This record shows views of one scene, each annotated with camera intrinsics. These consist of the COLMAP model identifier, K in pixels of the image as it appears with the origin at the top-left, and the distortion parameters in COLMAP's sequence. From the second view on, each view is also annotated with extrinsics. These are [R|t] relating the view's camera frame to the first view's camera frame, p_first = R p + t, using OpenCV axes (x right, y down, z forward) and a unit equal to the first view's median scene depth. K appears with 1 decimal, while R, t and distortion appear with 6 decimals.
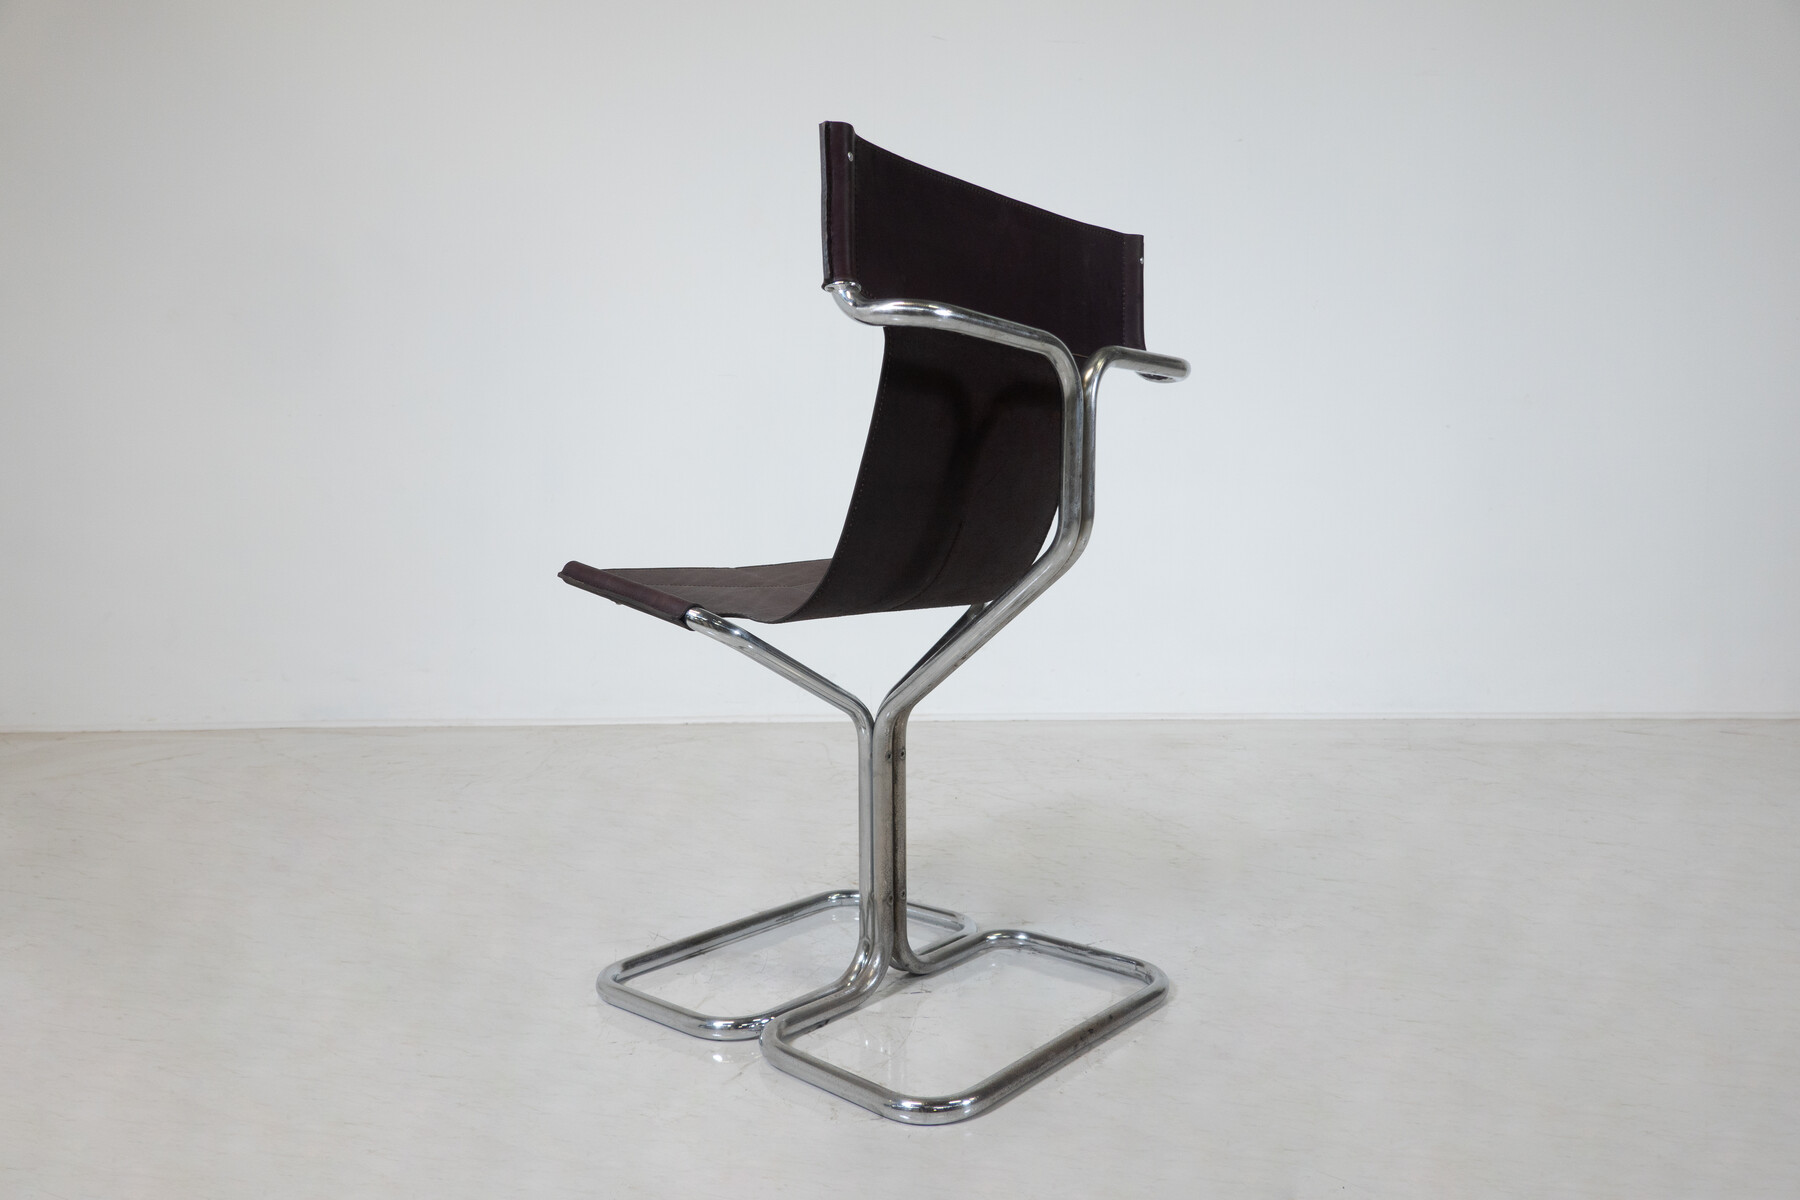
lens RADIAL K [[1186.0, 0, 900.0], [0, 1186.0, 601.5], [0, 0, 1]] dist [0.001744, -0.005156]
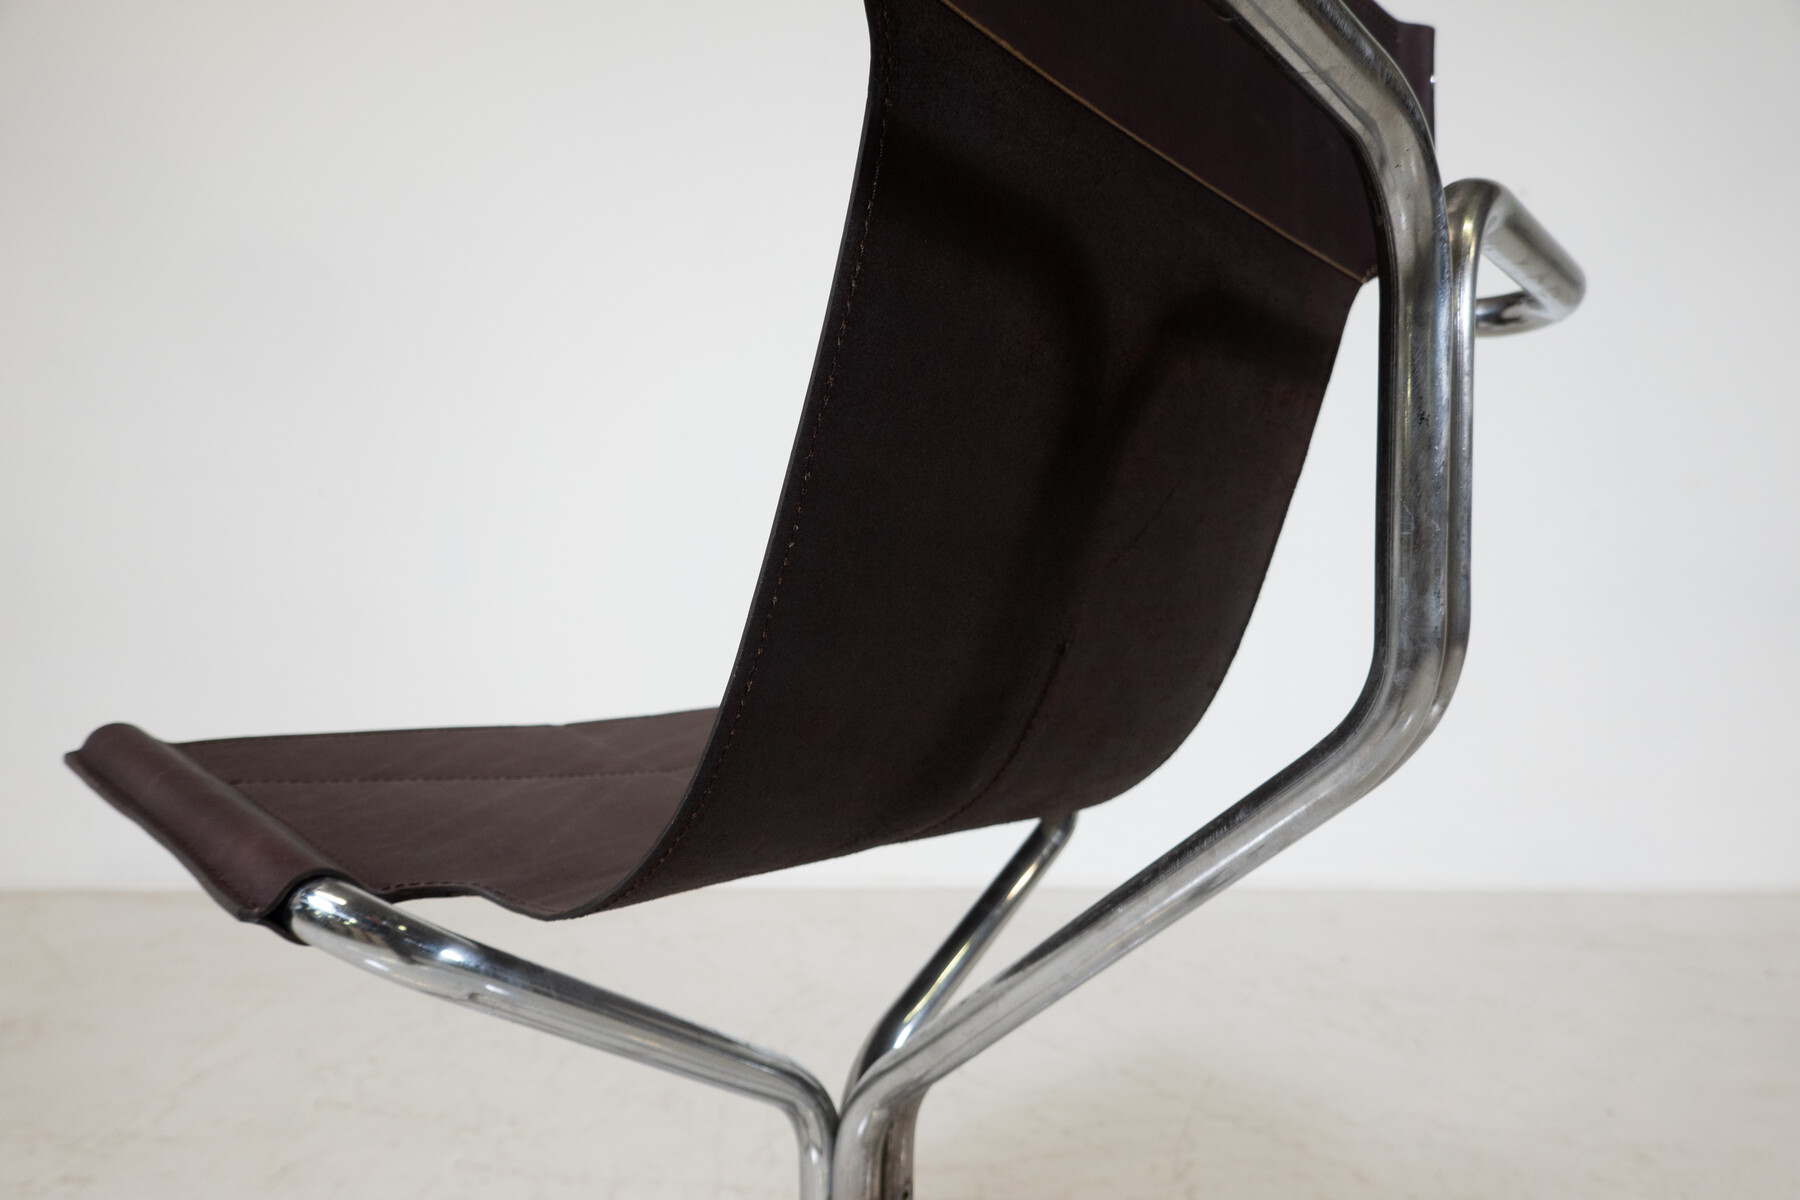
lens RADIAL K [[1186.0, 0, 899.5], [0, 1186.0, 600.9], [0, 0, 1]] dist [0.001744, -0.005156]
pose [[0.999903, 0.013800, 0.001740, -0.003387], [-0.013603, 0.996309, -0.084757, -0.046540], [-0.002903, 0.084725, 0.996400, 0.610359]]
